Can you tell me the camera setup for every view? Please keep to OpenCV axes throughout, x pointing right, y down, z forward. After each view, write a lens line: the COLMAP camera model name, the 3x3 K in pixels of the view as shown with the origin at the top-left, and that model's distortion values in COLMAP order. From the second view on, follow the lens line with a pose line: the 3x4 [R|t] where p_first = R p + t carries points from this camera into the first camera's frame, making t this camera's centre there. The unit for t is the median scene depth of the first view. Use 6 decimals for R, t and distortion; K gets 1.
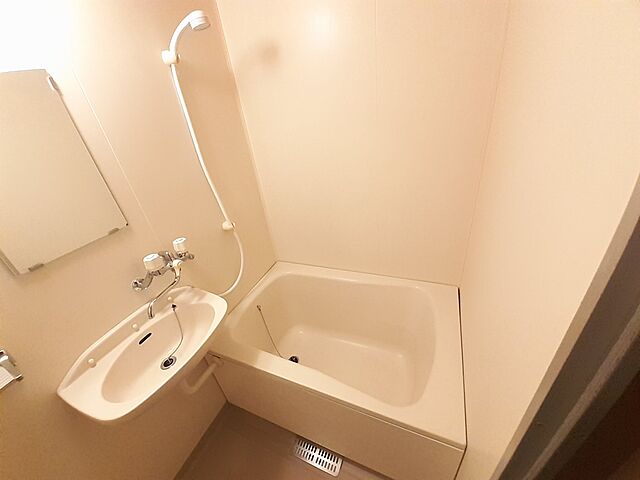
lens RADIAL K [[255.9, 0, 312.2], [0, 255.9, 246.8], [0, 0, 1]] dist [-0.002182, -0.000582]
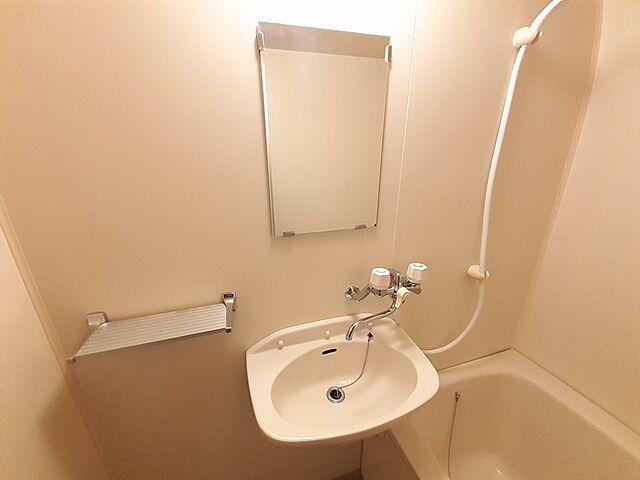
lens RADIAL K [[255.9, 0, 312.2], [0, 255.9, 246.8], [0, 0, 1]] dist [-0.002182, -0.000582]
pose [[0.651589, 0.365948, -0.664465, -0.247747], [-0.440178, 0.895788, 0.061699, 0.015768], [0.617798, 0.252280, 0.744768, 0.235724]]
